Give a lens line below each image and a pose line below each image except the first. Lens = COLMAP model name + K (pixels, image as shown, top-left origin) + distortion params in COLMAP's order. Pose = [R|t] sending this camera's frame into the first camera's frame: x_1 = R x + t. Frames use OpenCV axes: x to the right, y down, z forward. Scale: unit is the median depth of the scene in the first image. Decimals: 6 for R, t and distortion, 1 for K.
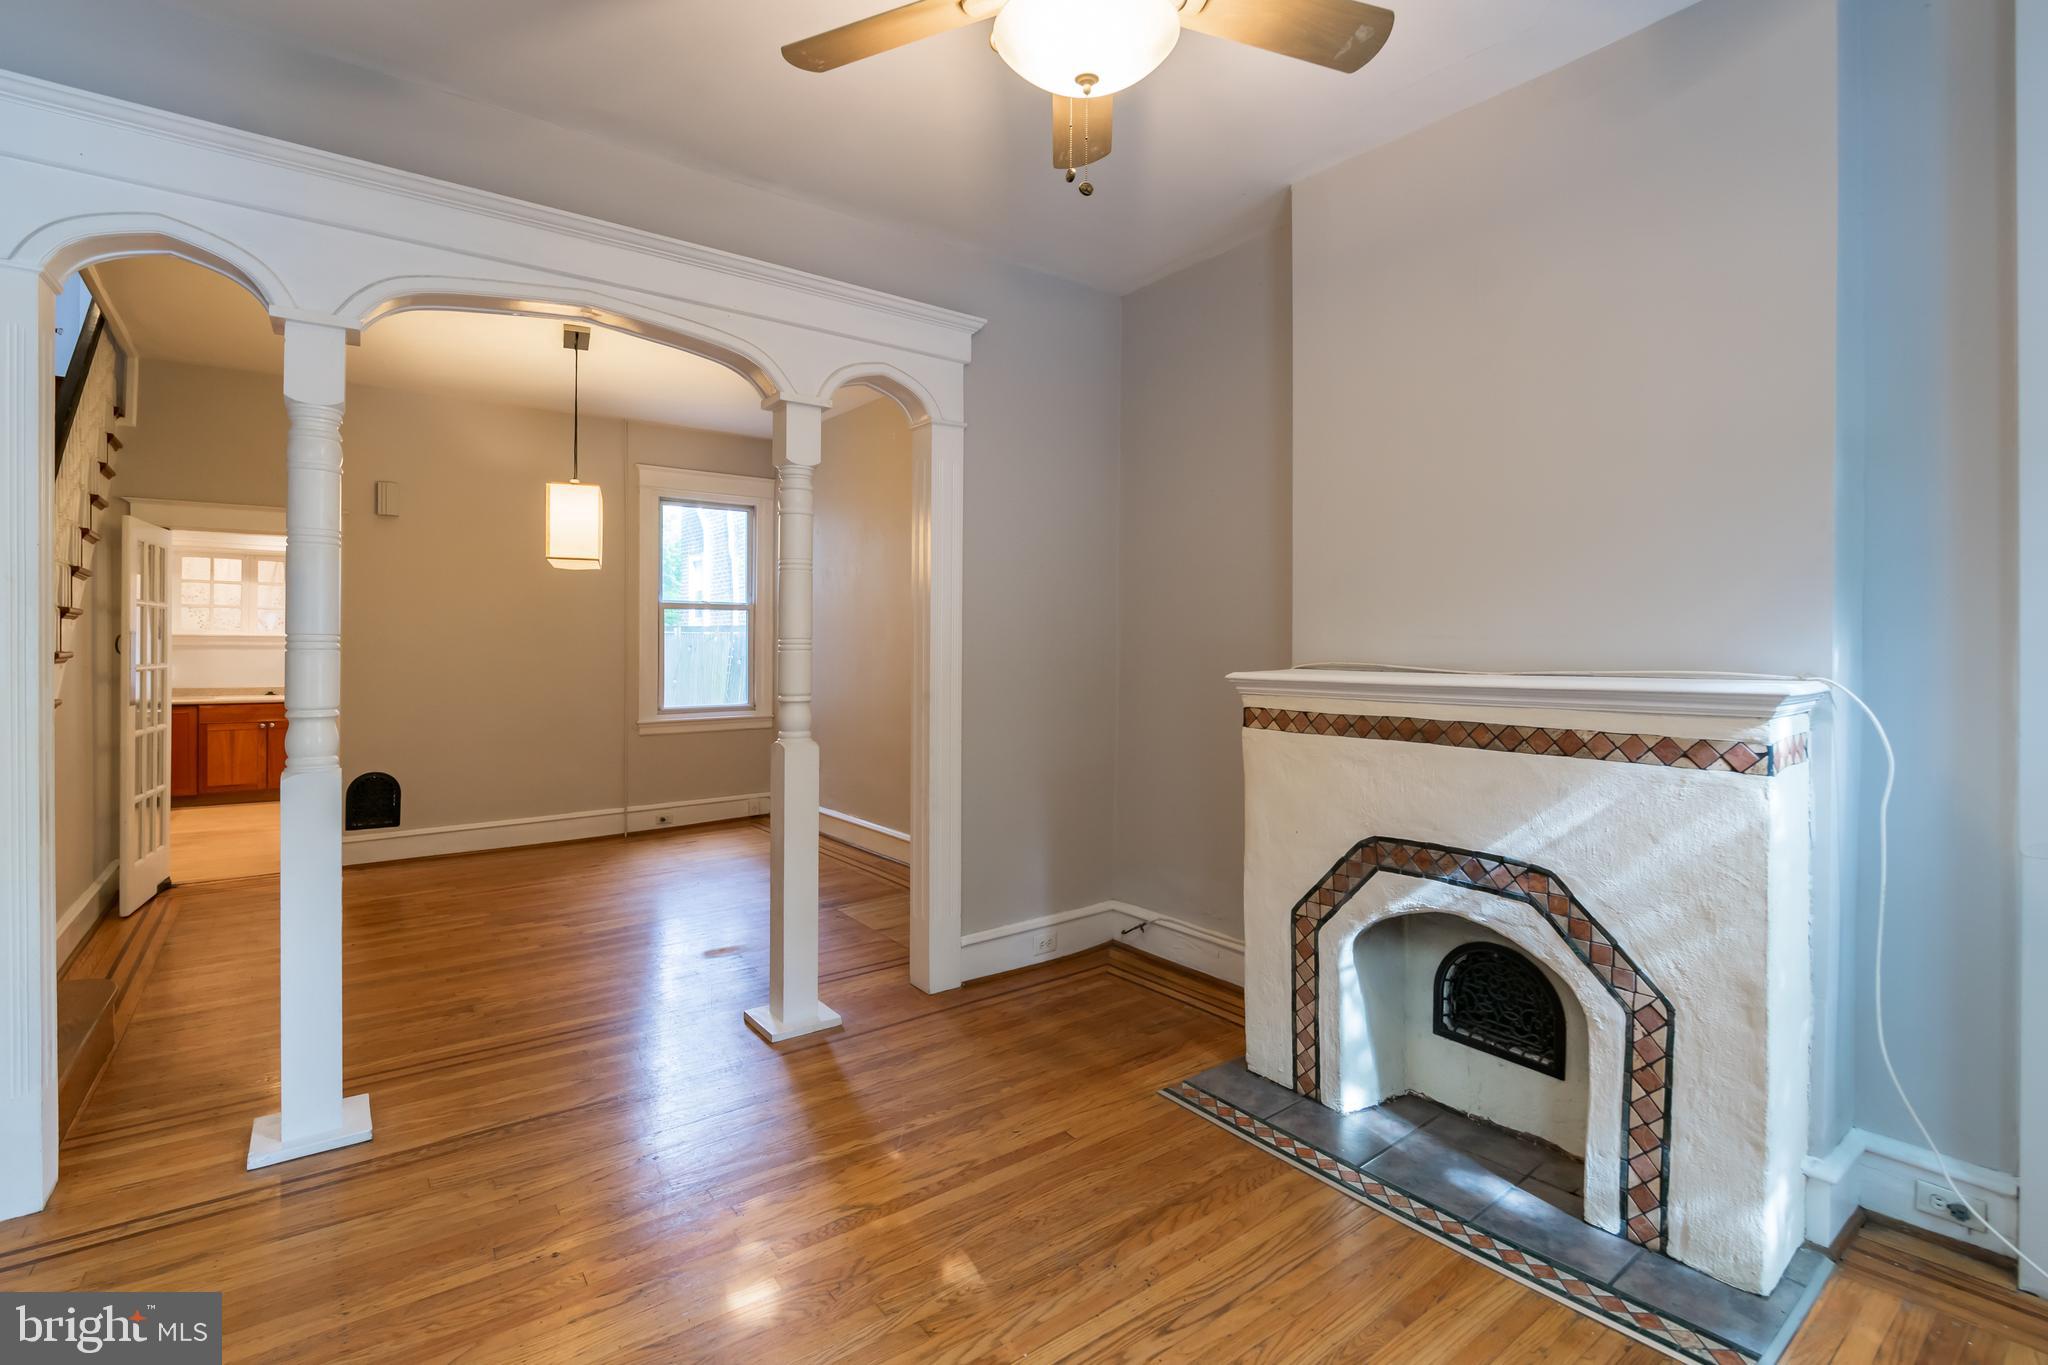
lens RADIAL K [[917.6, 0, 1046.0], [0, 917.6, 653.0], [0, 0, 1]] dist [-0.010104, 0.000177]
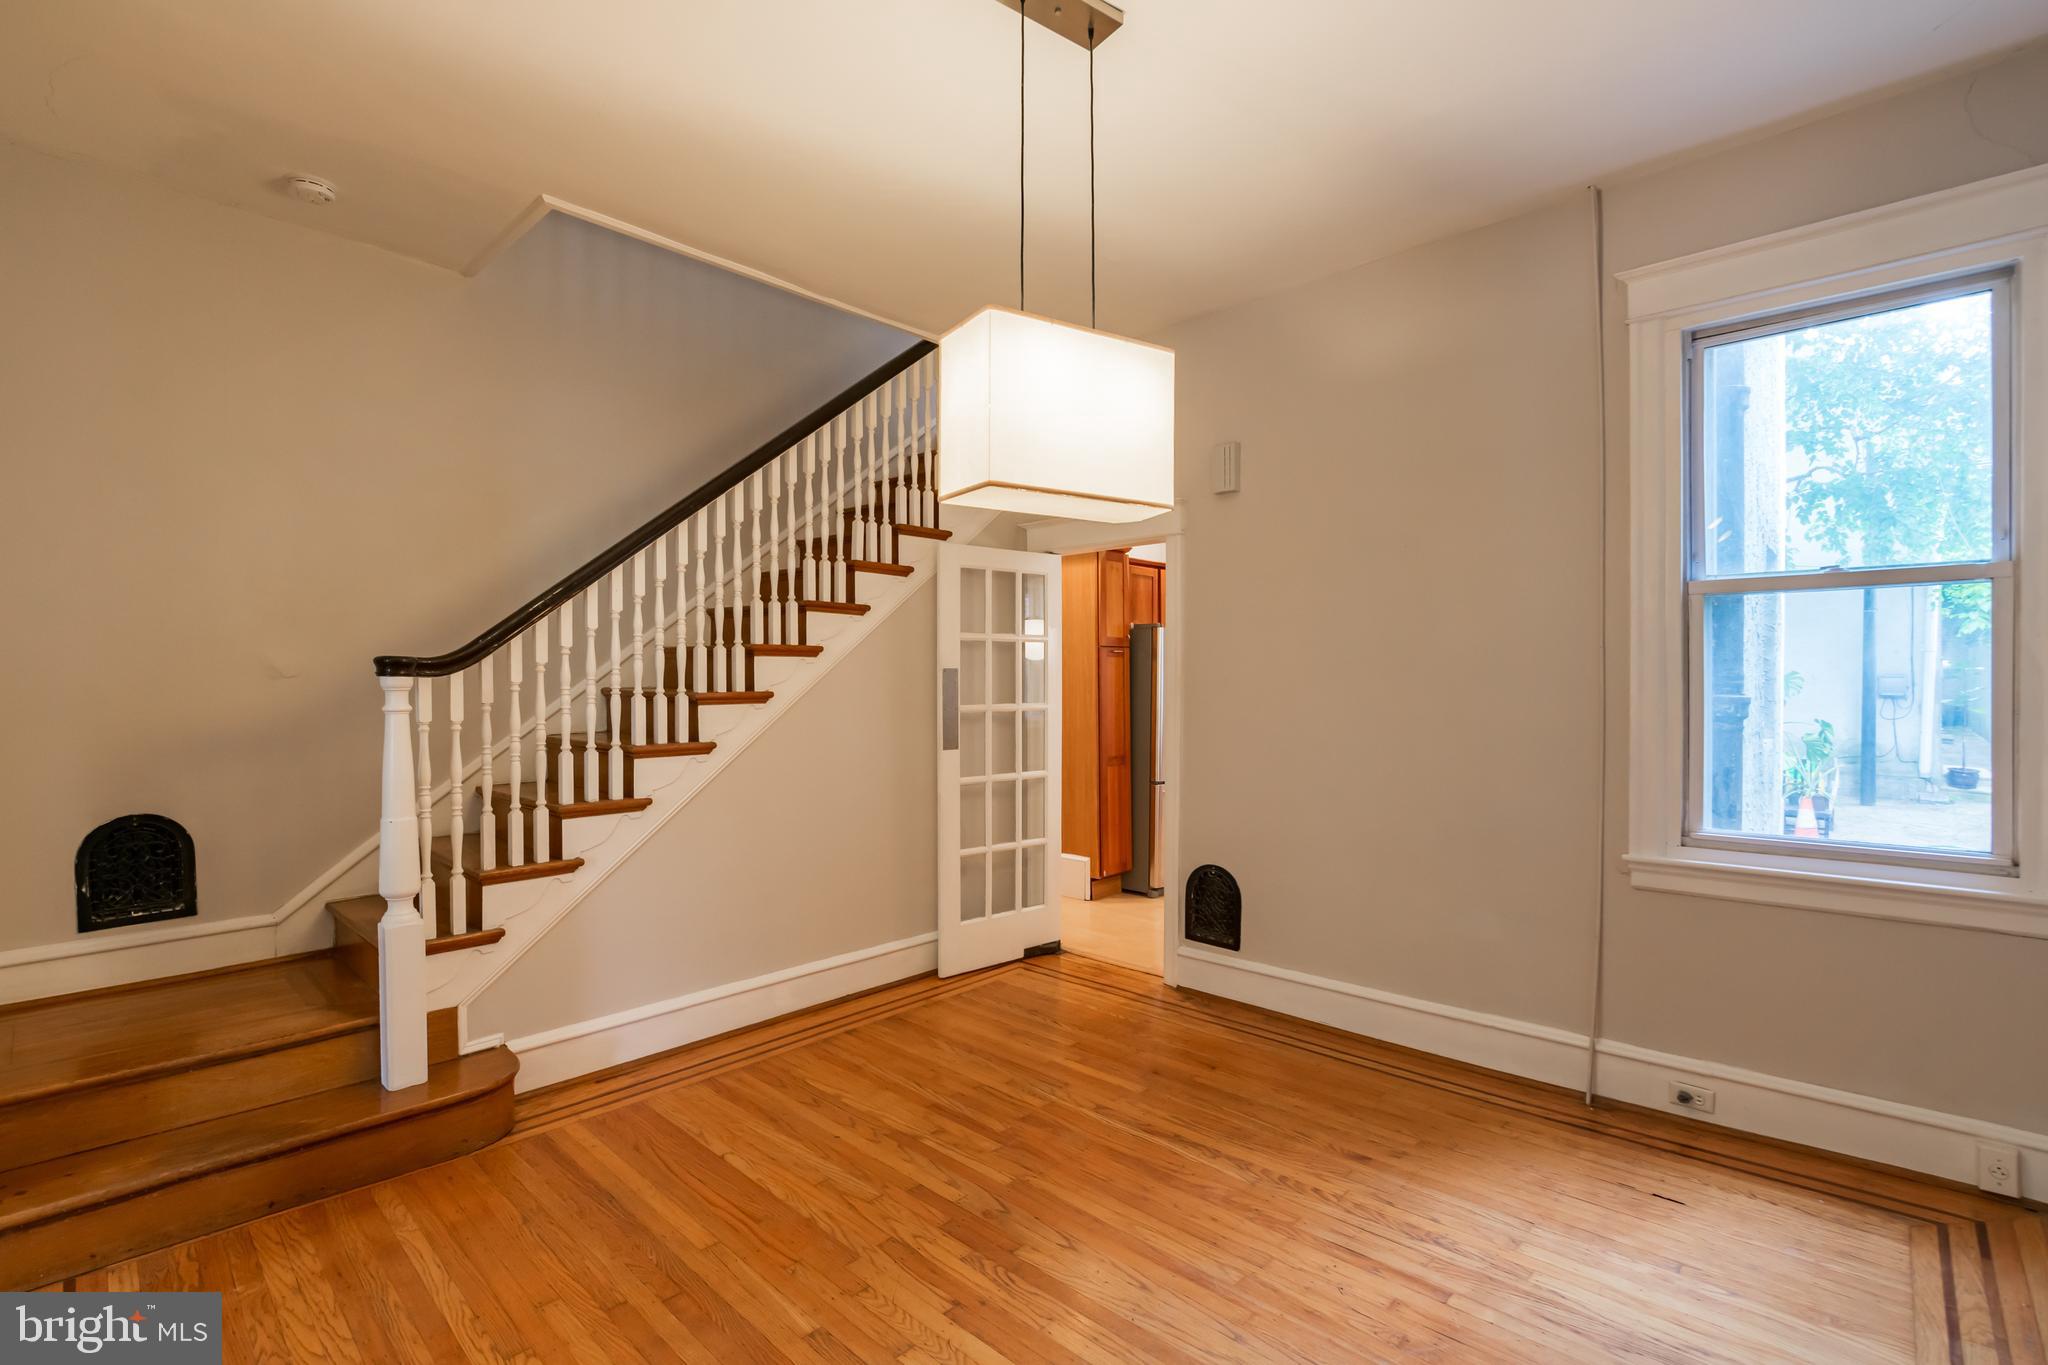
lens RADIAL K [[958.1, 0, 1024.0], [0, 958.1, 682.5], [0, 0, 1]] dist [0.000039, -0.000024]
pose [[0.141963, 0.002066, -0.989870, -0.069655], [-0.005965, 0.999981, 0.001231, -0.019077], [0.989854, 0.005730, 0.141973, 1.678338]]
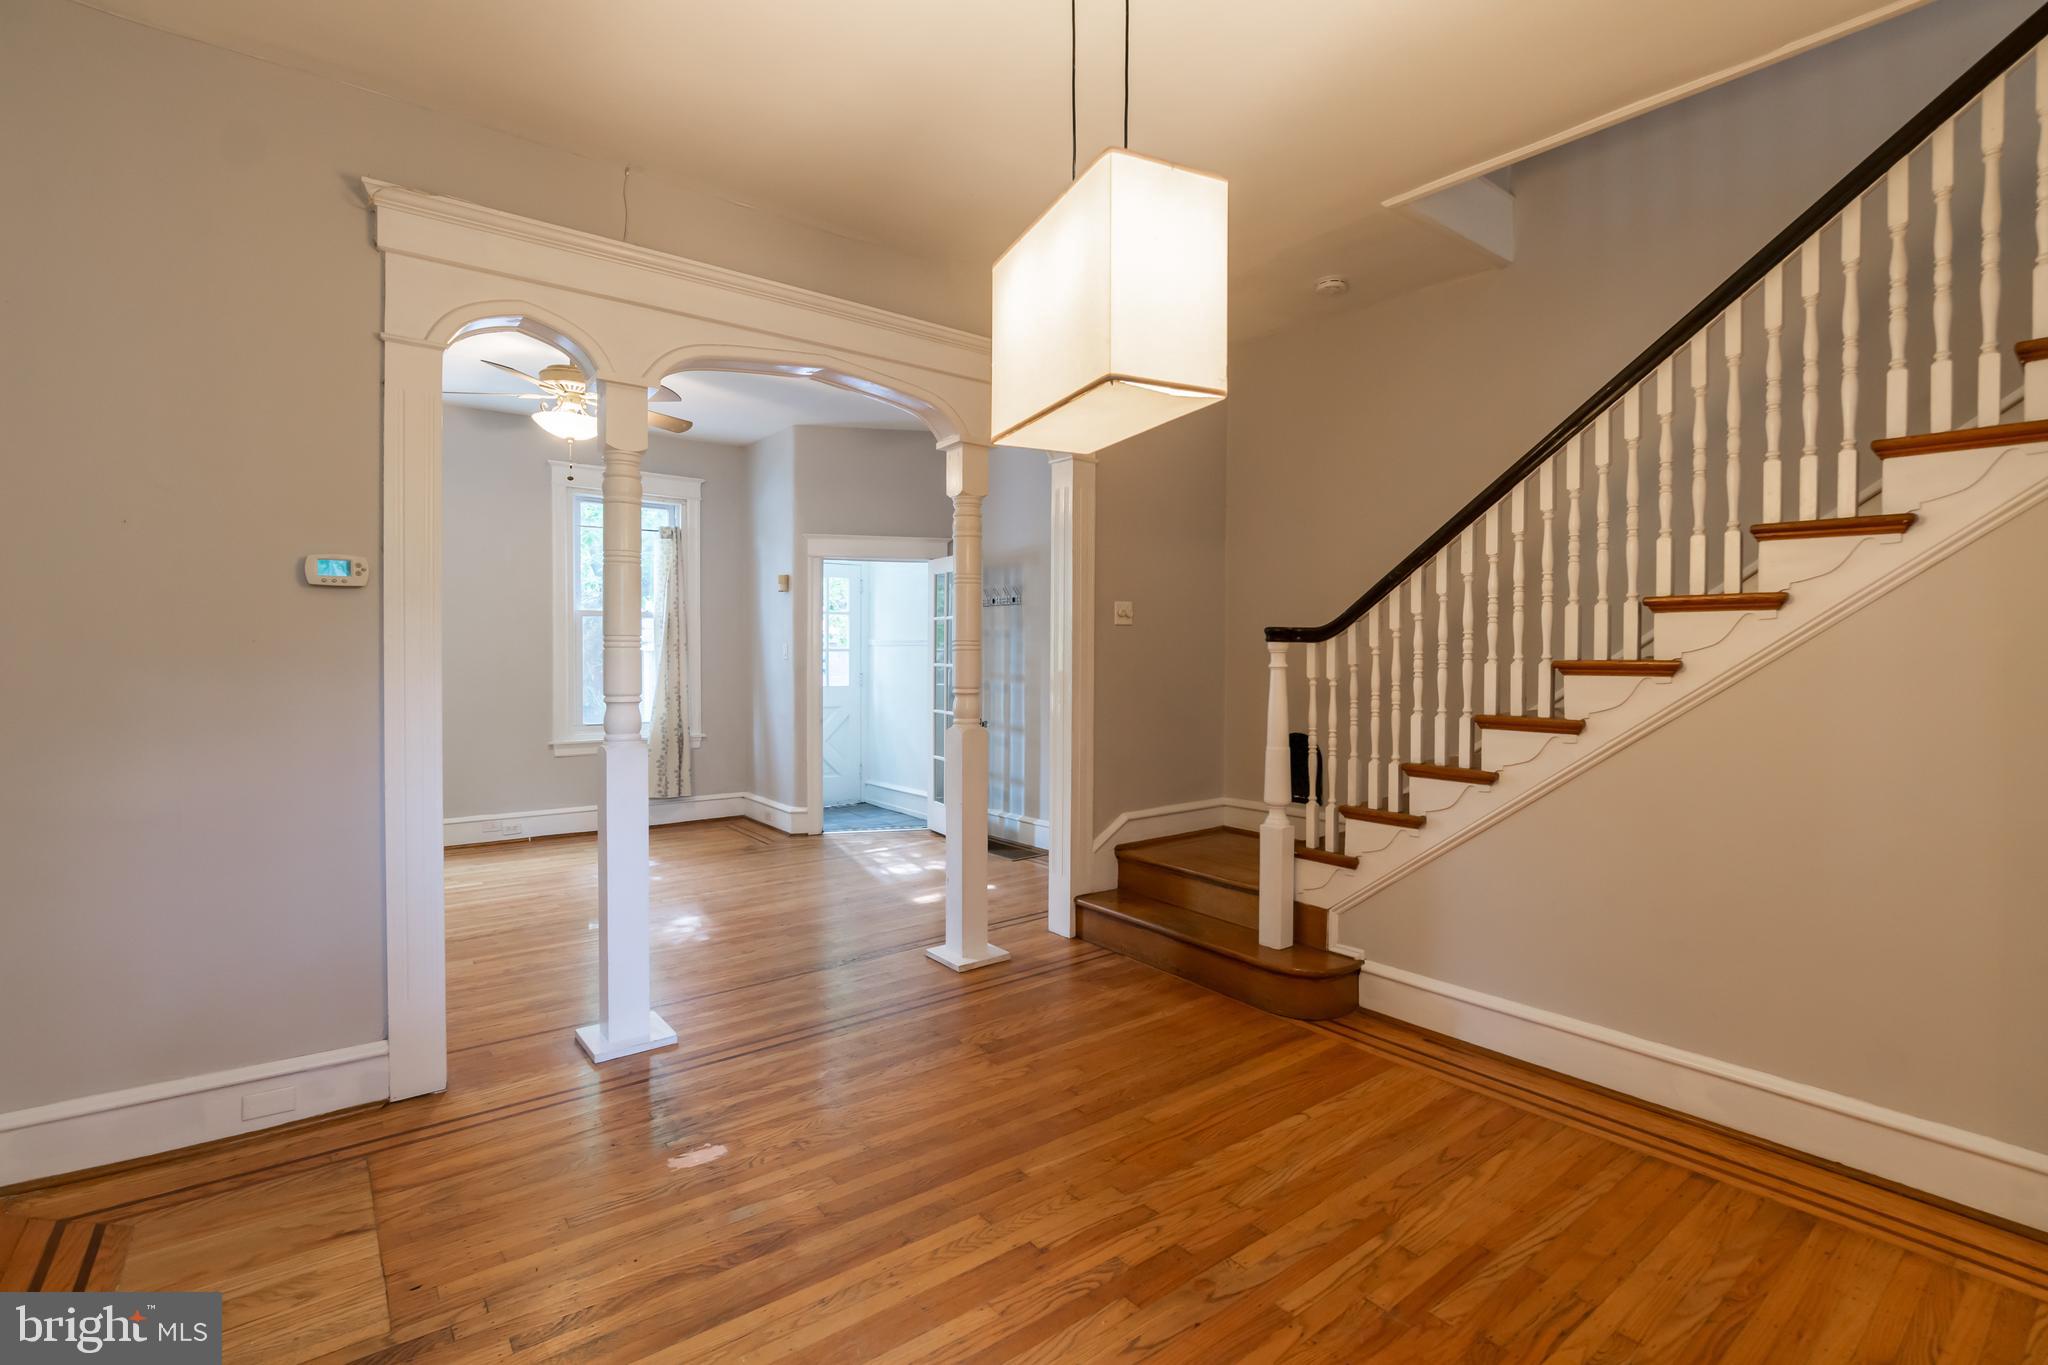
lens RADIAL K [[917.6, 0, 1046.0], [0, 917.6, 653.0], [0, 0, 1]] dist [-0.010104, 0.000177]
pose [[-0.999911, -0.009099, -0.009801, -0.917086], [-0.009167, 0.999934, 0.006885, -0.009911], [0.009738, 0.006974, -0.999928, 2.570921]]
